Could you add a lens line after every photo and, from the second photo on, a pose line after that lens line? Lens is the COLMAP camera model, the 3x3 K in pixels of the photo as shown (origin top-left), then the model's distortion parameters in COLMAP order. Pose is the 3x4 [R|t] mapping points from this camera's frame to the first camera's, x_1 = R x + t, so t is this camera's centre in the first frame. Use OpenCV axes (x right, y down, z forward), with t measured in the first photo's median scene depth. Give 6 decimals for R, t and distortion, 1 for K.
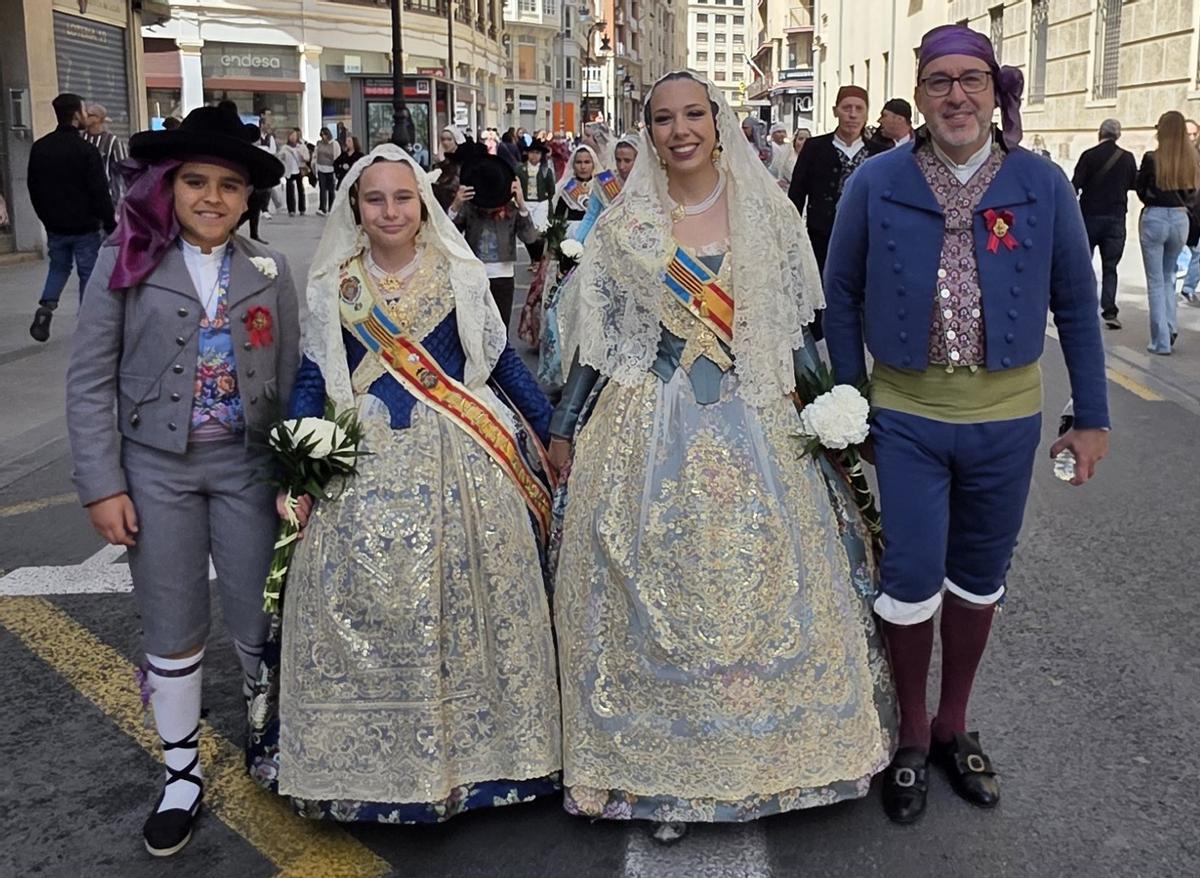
lens RADIAL K [[1321.1, 0, 740.8], [0, 1321.1, 353.8], [0, 0, 1]] dist [-0.007397, -0.015827]
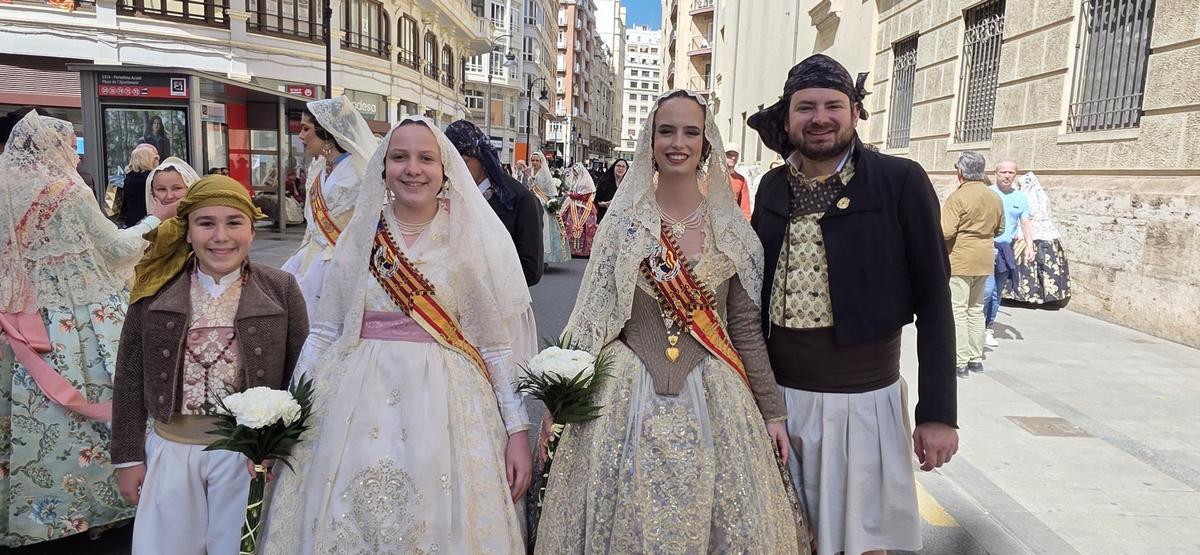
lens RADIAL K [[756.1, 0, 588.7], [0, 756.1, 271.3], [0, 0, 1]] dist [-0.000765, 0.001523]
pose [[0.995670, 0.038630, -0.084557, 0.007757], [-0.041212, 0.998729, -0.029004, -0.043336], [0.083329, 0.032363, 0.995996, 0.266192]]
